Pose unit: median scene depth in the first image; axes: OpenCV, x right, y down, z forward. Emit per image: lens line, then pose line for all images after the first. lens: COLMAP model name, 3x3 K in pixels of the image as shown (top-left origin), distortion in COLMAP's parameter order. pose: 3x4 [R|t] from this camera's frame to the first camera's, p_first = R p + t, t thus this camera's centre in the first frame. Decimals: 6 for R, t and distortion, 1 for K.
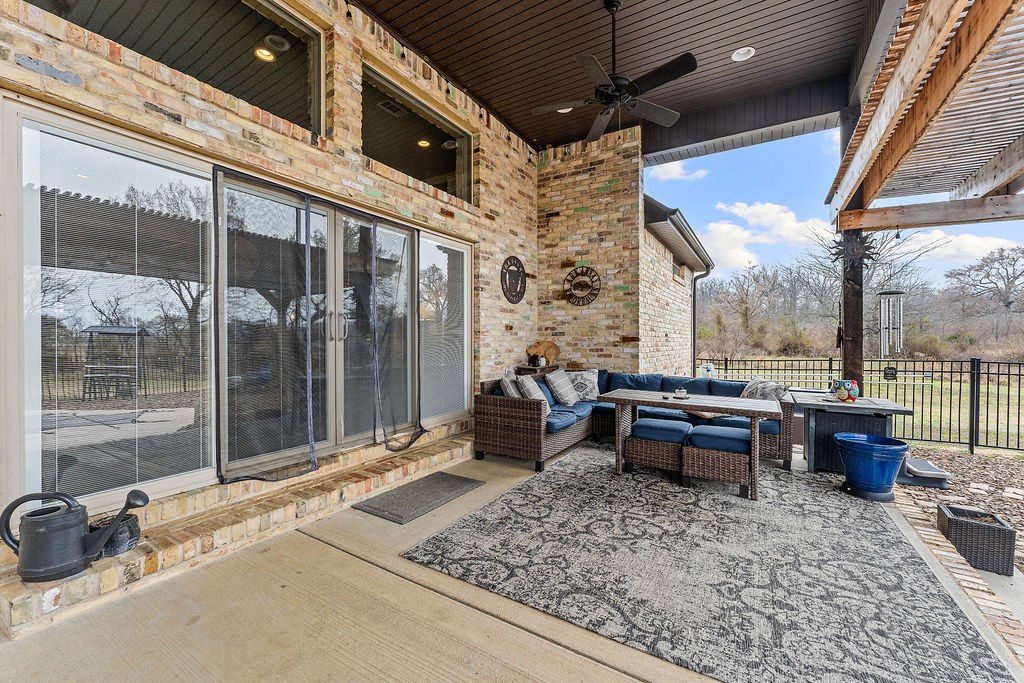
lens RADIAL K [[419.7, 0, 509.0], [0, 419.7, 340.9], [0, 0, 1]] dist [0.000335, 0.000079]
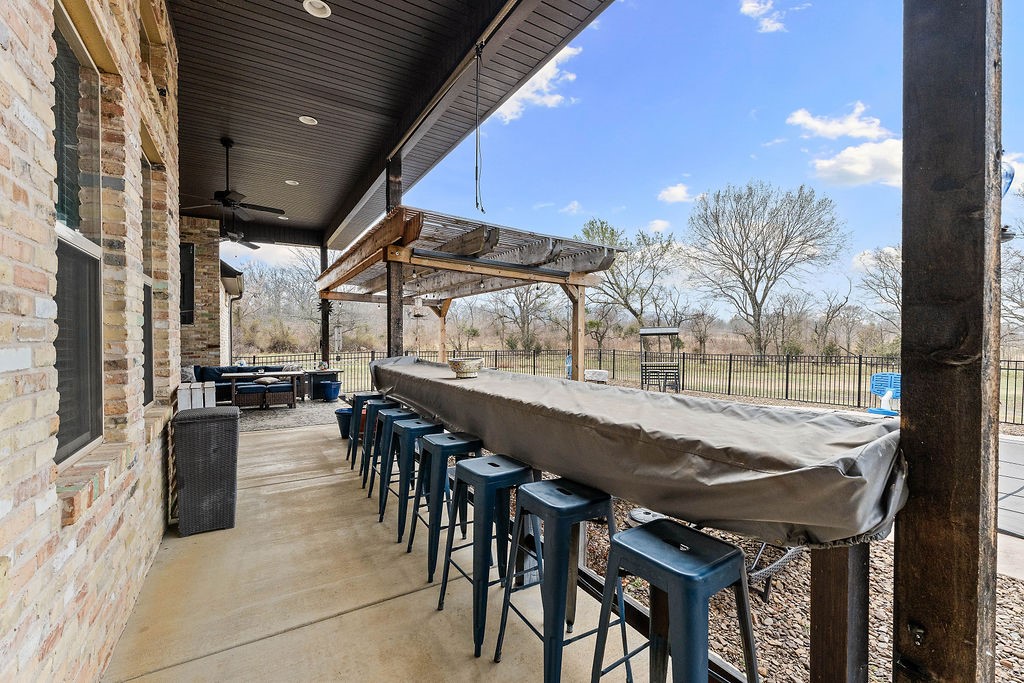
lens RADIAL K [[451.7, 0, 513.9], [0, 451.7, 340.9], [0, 0, 1]] dist [0.000321, 0.000015]
pose [[0.468178, -0.010842, 0.883568, -0.982395], [0.003307, 0.999939, 0.010518, -0.053743], [-0.883628, -0.002003, 0.468186, -1.190183]]
